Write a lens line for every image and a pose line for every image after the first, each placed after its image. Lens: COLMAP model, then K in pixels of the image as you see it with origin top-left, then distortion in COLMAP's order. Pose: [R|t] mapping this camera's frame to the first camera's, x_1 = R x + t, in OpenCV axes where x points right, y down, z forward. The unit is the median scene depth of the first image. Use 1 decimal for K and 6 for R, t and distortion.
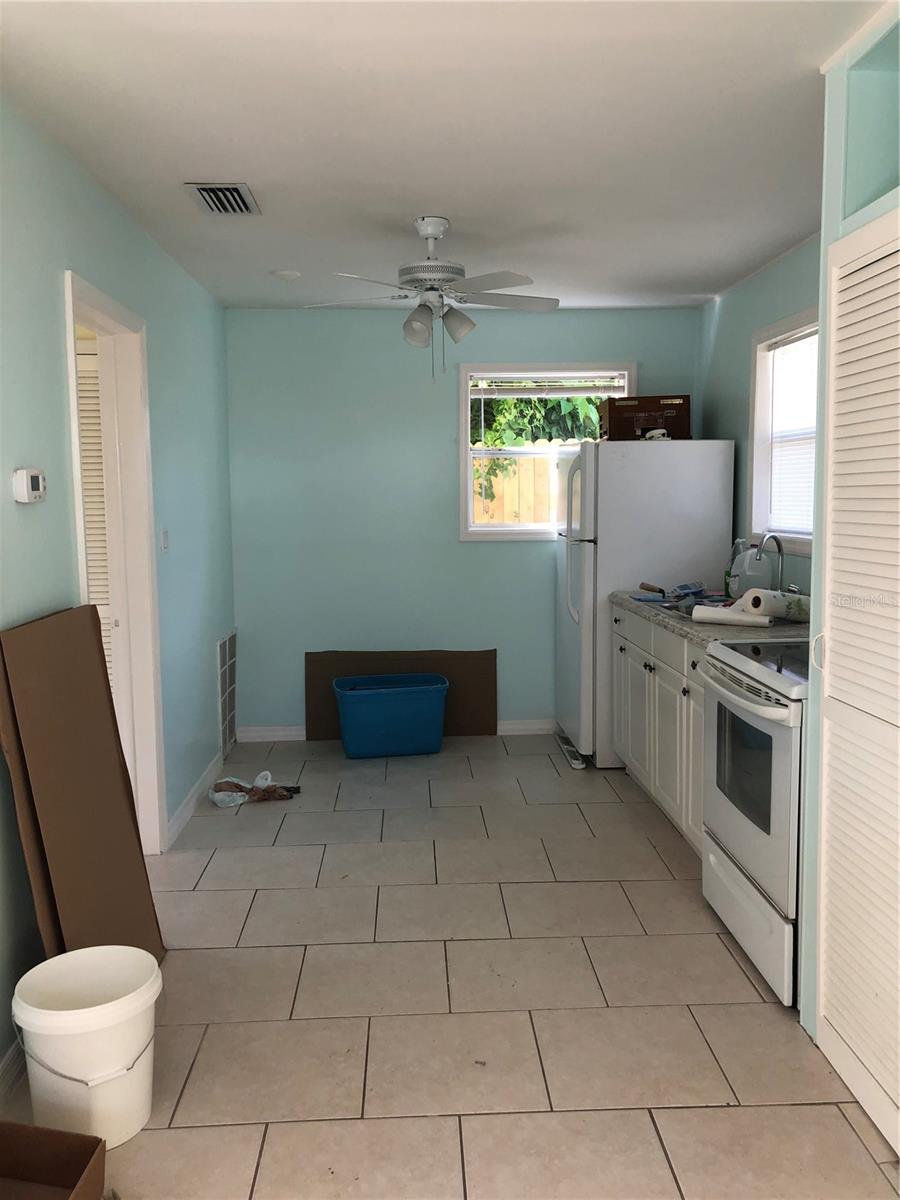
lens RADIAL K [[970.3, 0, 450.0], [0, 970.3, 600.0], [0, 0, 1]] dist [0.035383, -0.058285]
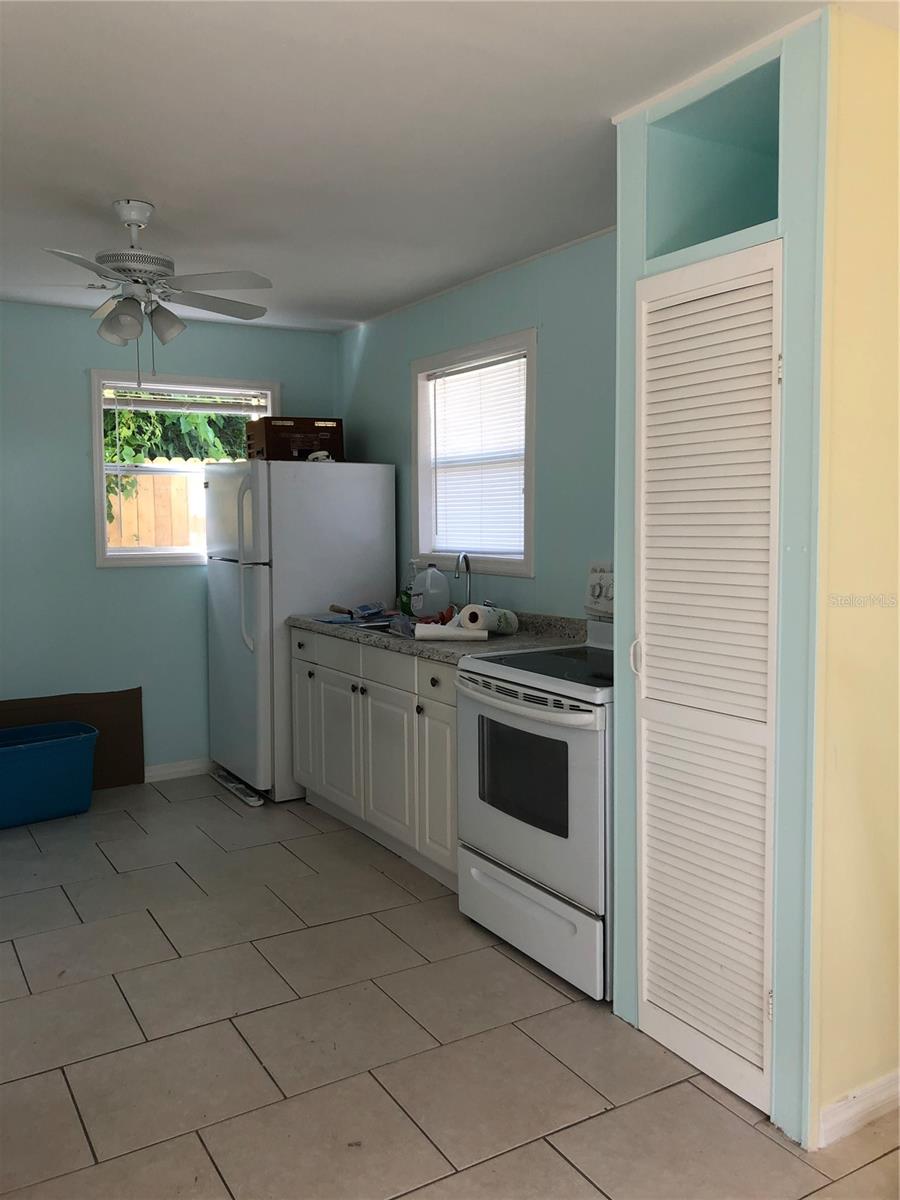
lens RADIAL K [[970.2, 0, 448.8], [0, 970.2, 586.1], [0, 0, 1]] dist [0.046435, -0.066081]
pose [[0.876609, -0.029606, 0.480292, -0.162793], [0.050007, 0.998306, -0.029733, -0.001569], [-0.478599, 0.050082, 0.876604, 0.079781]]
